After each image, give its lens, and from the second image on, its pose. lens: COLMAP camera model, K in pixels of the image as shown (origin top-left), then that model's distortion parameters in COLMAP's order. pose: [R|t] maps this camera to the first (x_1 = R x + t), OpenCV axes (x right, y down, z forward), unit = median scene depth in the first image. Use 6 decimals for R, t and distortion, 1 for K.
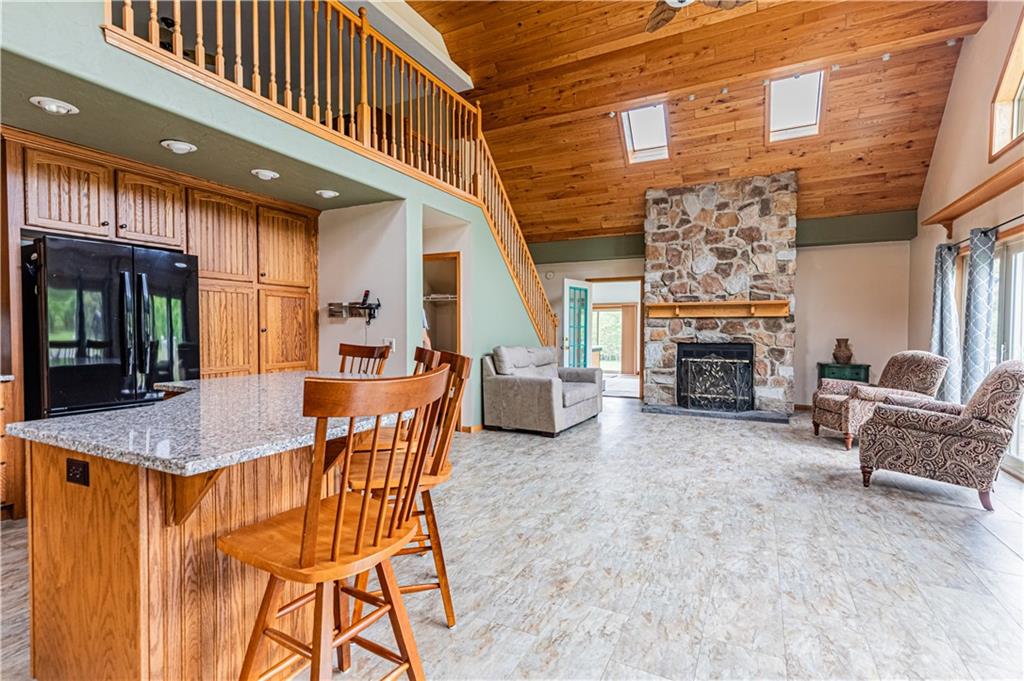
lens RADIAL K [[486.1, 0, 507.7], [0, 486.1, 344.4], [0, 0, 1]] dist [0.014841, 0.000619]
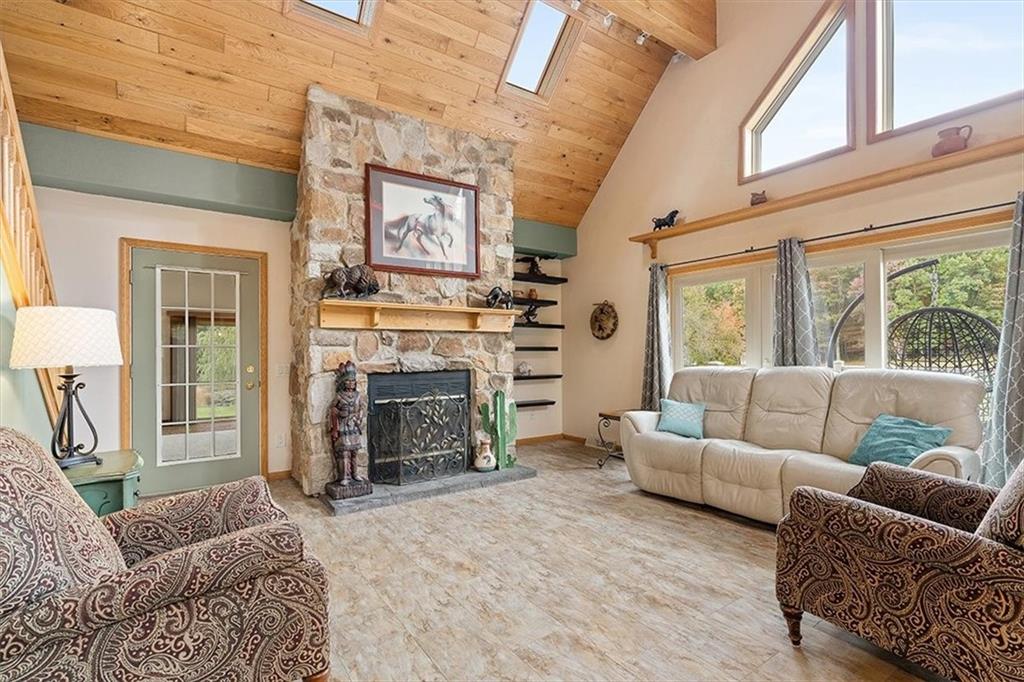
lens RADIAL K [[473.4, 0, 508.4], [0, 473.4, 353.4], [0, 0, 1]] dist [-0.002161, -0.000685]
pose [[0.465497, -0.006676, 0.885024, -0.074016], [0.032620, 0.999422, -0.009619, -0.016771], [-0.884448, 0.033347, 0.465446, 0.635678]]
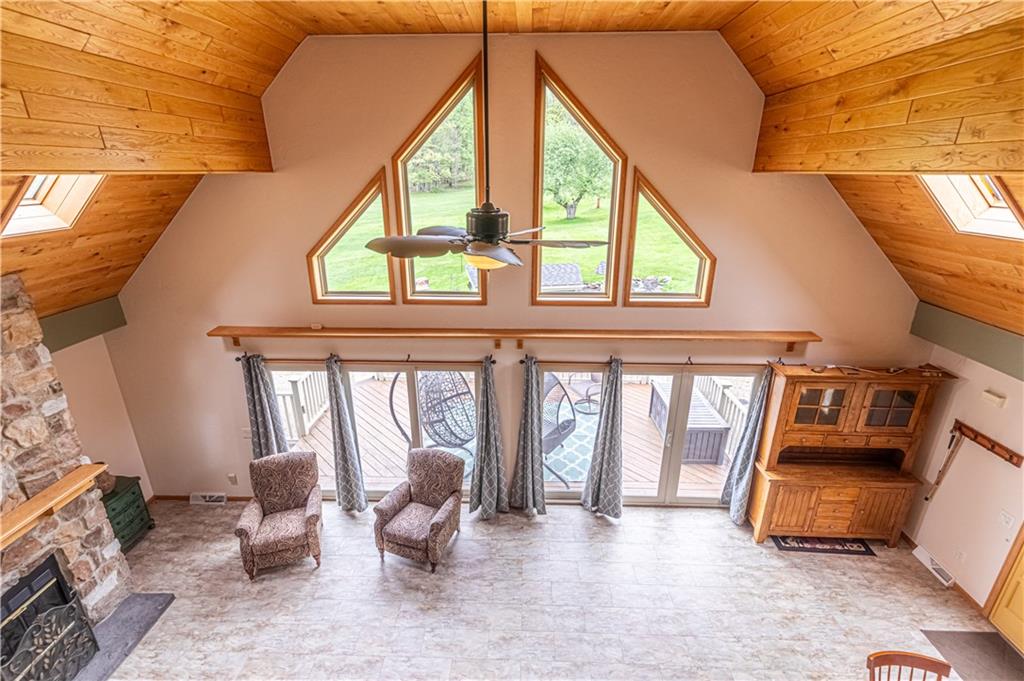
lens RADIAL K [[473.4, 0, 515.5], [0, 473.4, 342.1], [0, 0, 1]] dist [-0.002161, -0.000685]
pose [[-0.441971, -0.322572, 0.837024, -0.162414], [0.016179, 0.930088, 0.366980, -0.452755], [-0.896883, 0.175737, -0.405853, 0.677266]]
